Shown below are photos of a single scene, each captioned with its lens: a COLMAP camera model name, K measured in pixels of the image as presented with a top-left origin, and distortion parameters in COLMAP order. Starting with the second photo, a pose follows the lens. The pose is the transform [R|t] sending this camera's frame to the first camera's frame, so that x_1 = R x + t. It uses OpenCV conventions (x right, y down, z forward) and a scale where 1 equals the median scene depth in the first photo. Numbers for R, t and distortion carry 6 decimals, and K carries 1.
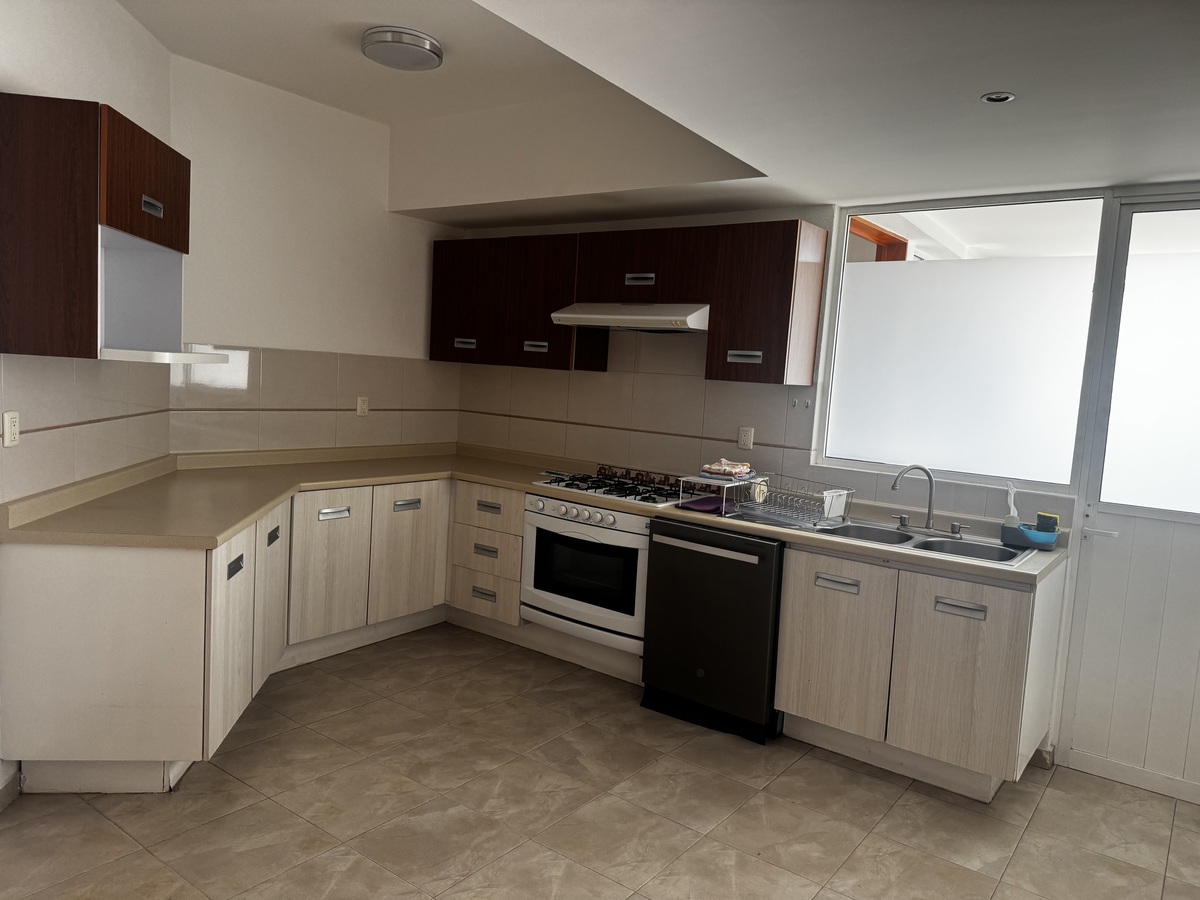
lens RADIAL K [[862.9, 0, 607.7], [0, 862.9, 452.8], [0, 0, 1]] dist [0.004997, -0.027796]
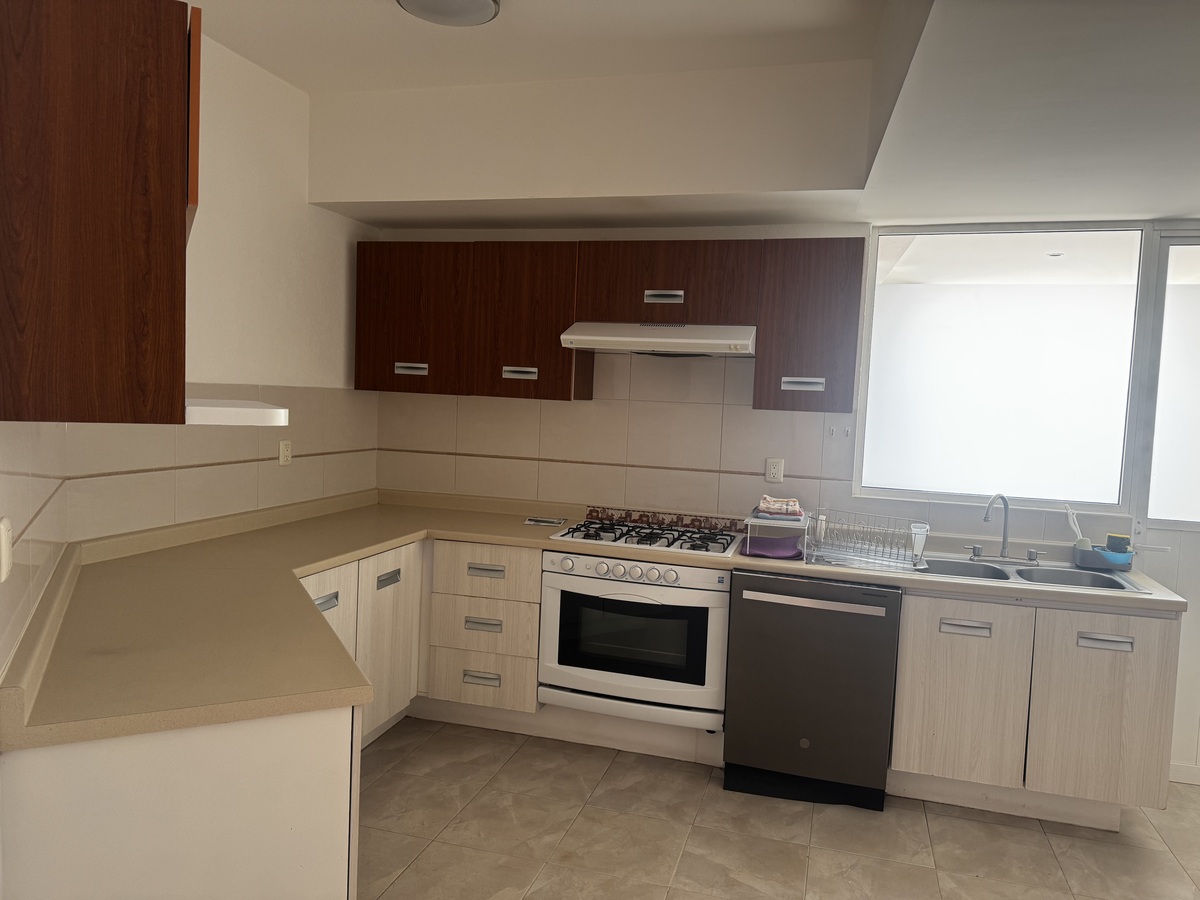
lens RADIAL K [[862.9, 0, 600.0], [0, 862.9, 442.1], [0, 0, 1]] dist [0.004997, -0.027796]
pose [[0.932831, -0.043415, 0.357690, -0.370511], [0.050070, 0.998702, -0.009359, -0.052251], [-0.356820, 0.026640, 0.933793, 0.225293]]
